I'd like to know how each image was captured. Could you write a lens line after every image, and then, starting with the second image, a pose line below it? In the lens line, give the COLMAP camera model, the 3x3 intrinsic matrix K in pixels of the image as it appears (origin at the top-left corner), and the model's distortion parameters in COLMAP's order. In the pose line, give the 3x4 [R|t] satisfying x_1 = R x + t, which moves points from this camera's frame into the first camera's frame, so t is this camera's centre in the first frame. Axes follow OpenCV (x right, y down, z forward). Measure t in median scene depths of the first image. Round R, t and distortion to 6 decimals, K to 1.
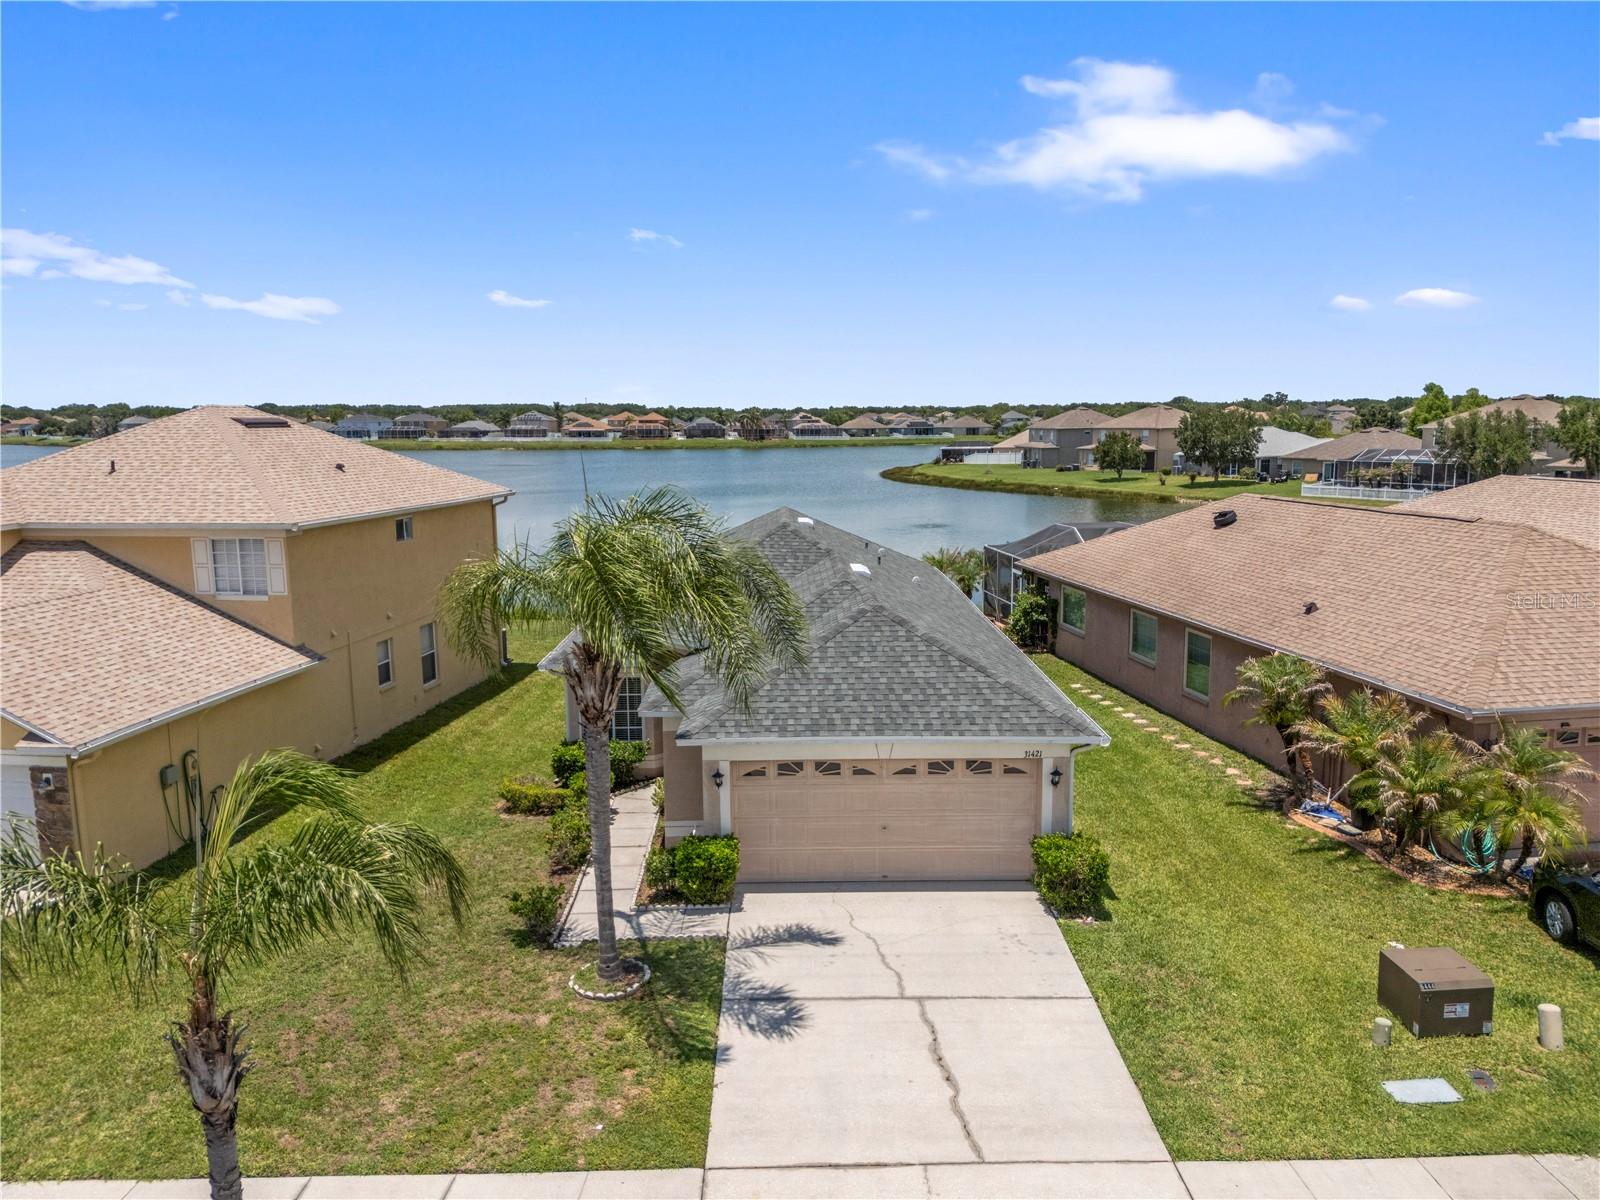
lens RADIAL K [[1171.3, 0, 800.0], [0, 1171.3, 600.0], [0, 0, 1]] dist [0.089053, -0.092270]
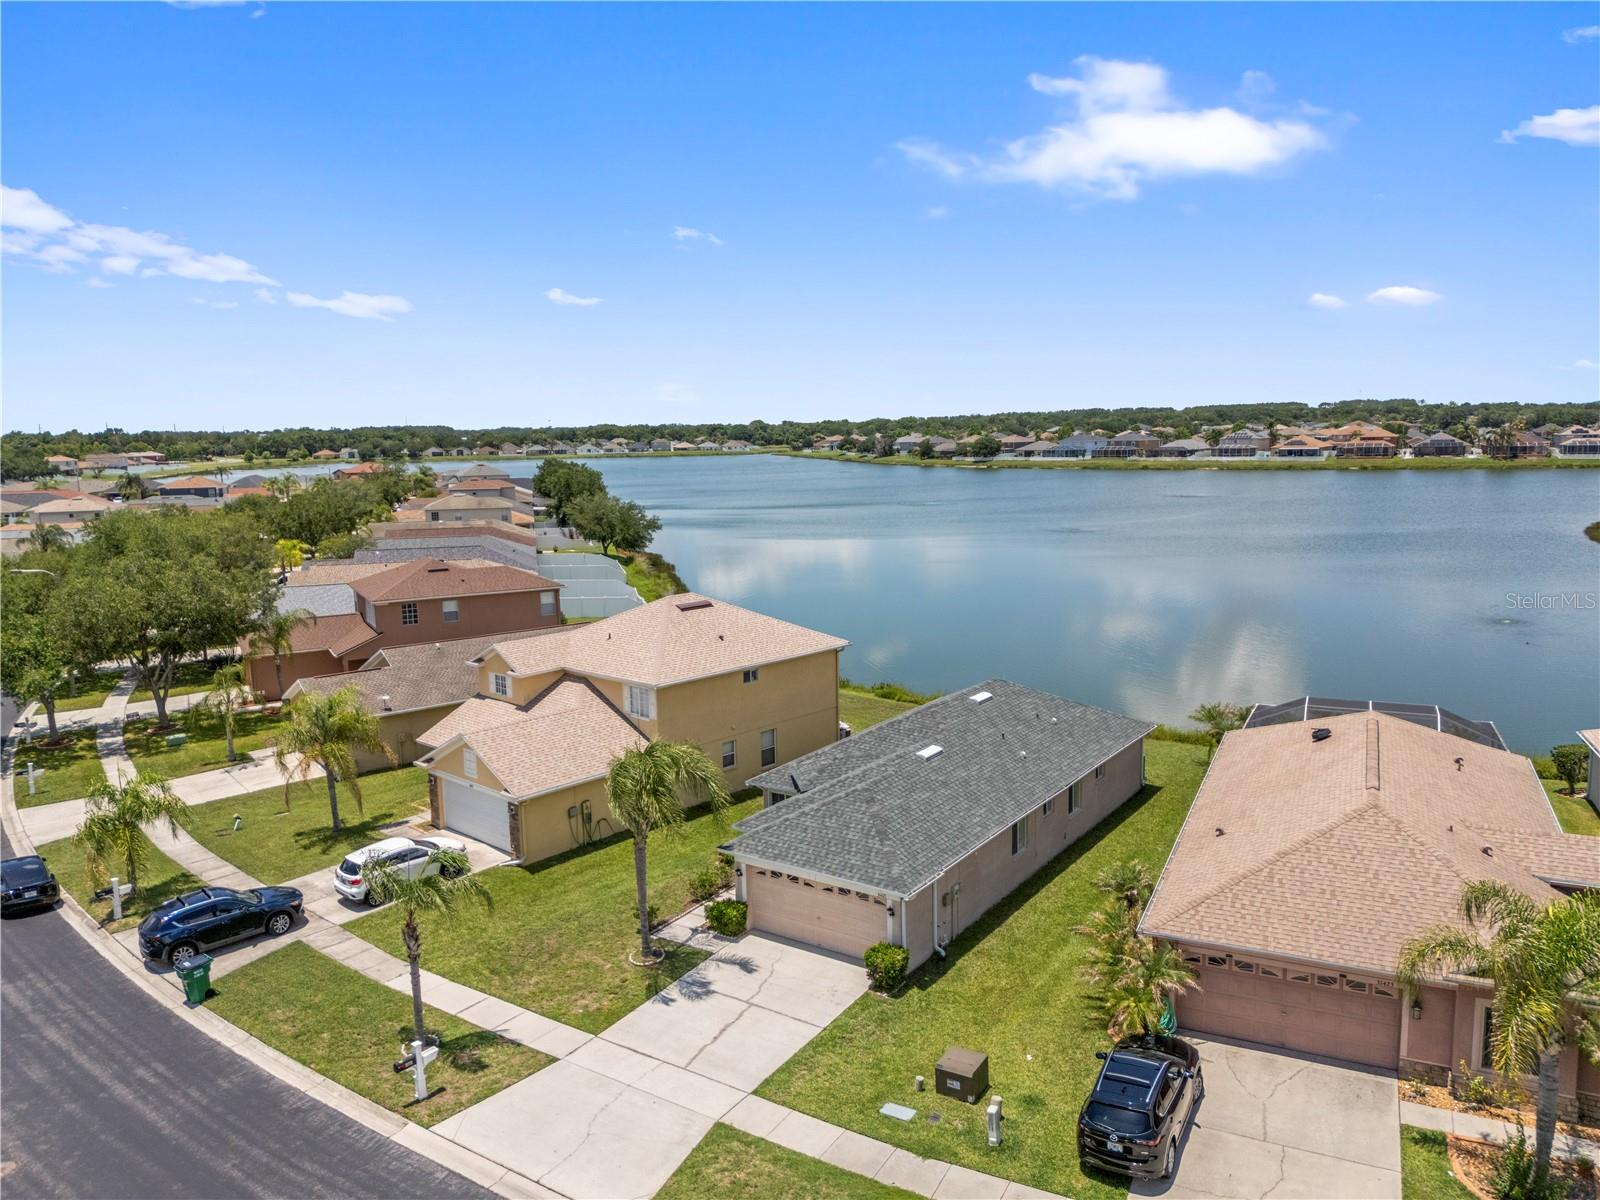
lens RADIAL K [[1171.3, 0, 800.0], [0, 1171.3, 600.0], [0, 0, 1]] dist [0.089053, -0.092270]
pose [[0.816183, 0.076875, -0.572657, 0.983734], [-0.075189, 0.996813, 0.026651, -0.319044], [0.572880, 0.021306, 0.819362, -0.483346]]
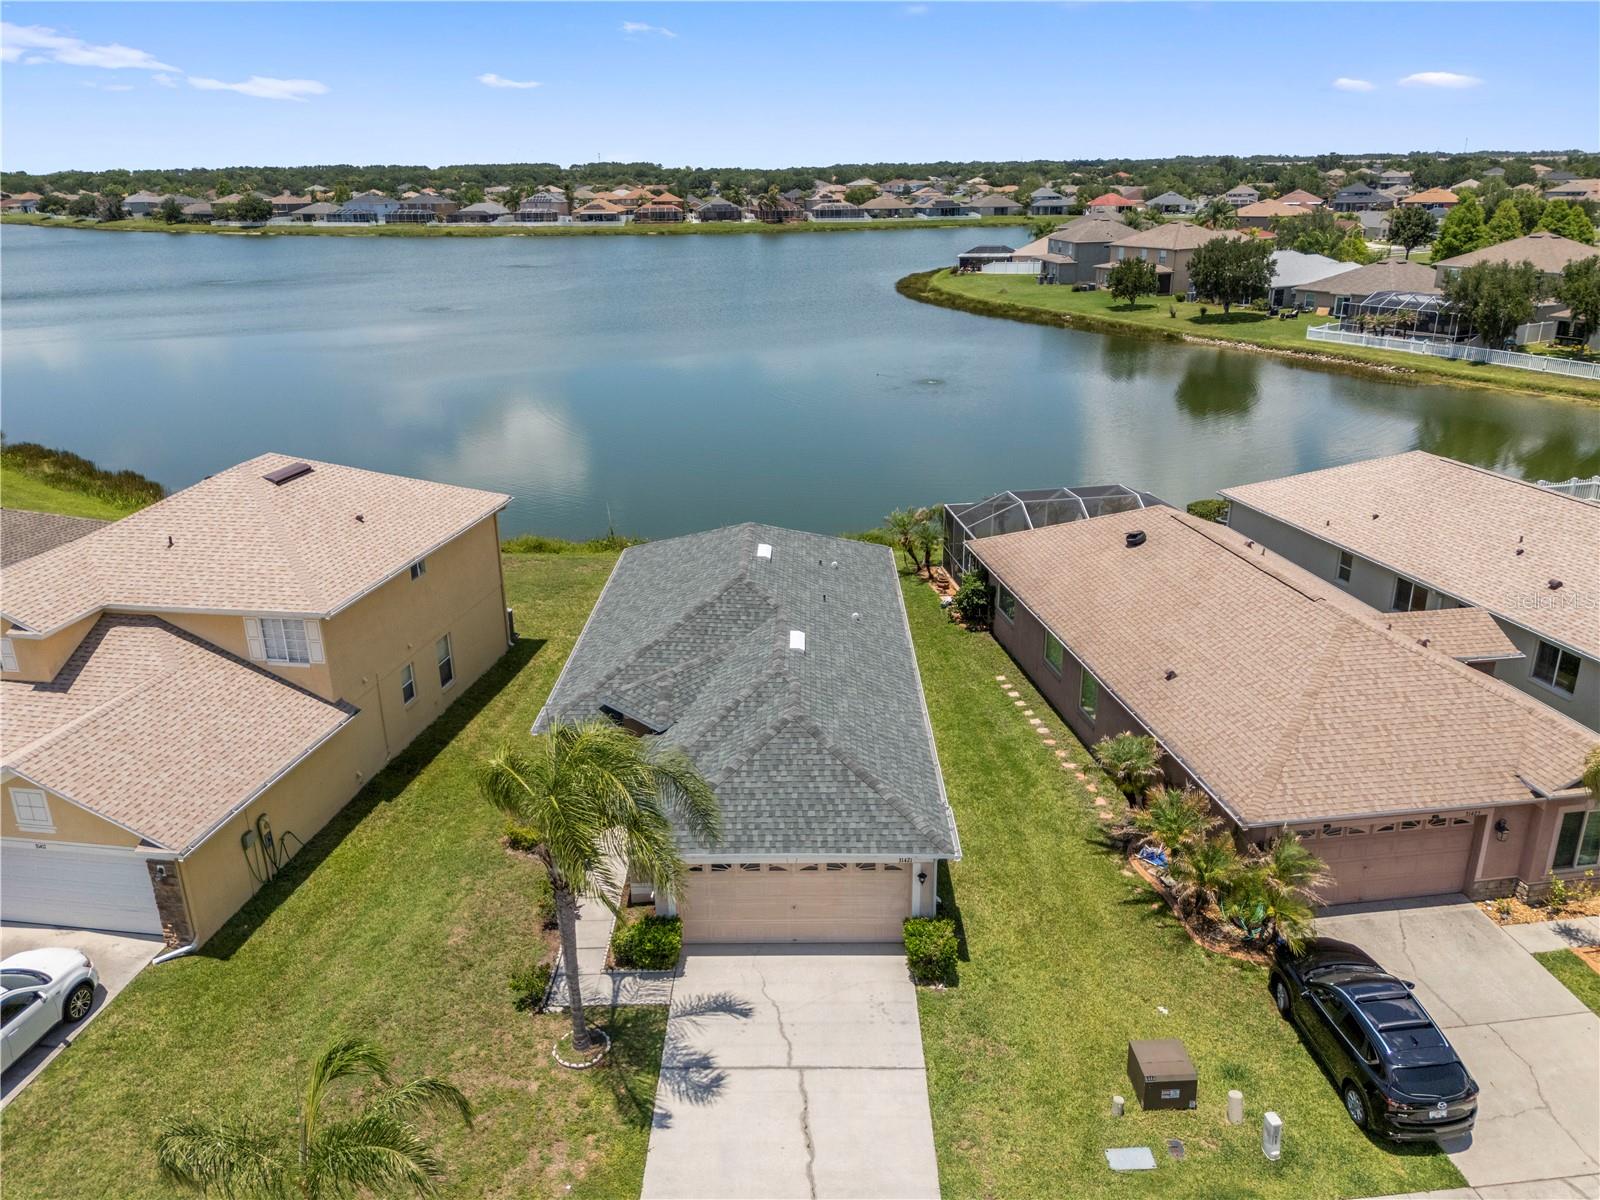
lens RADIAL K [[1177.3, 0, 800.0], [0, 1177.3, 600.0], [0, 0, 1]] dist [0.061166, -0.041645]
pose [[0.999775, 0.002732, -0.021043, 0.098708], [0.001344, 0.981533, 0.191288, -0.369282], [0.021177, -0.191273, 0.981308, -0.212748]]
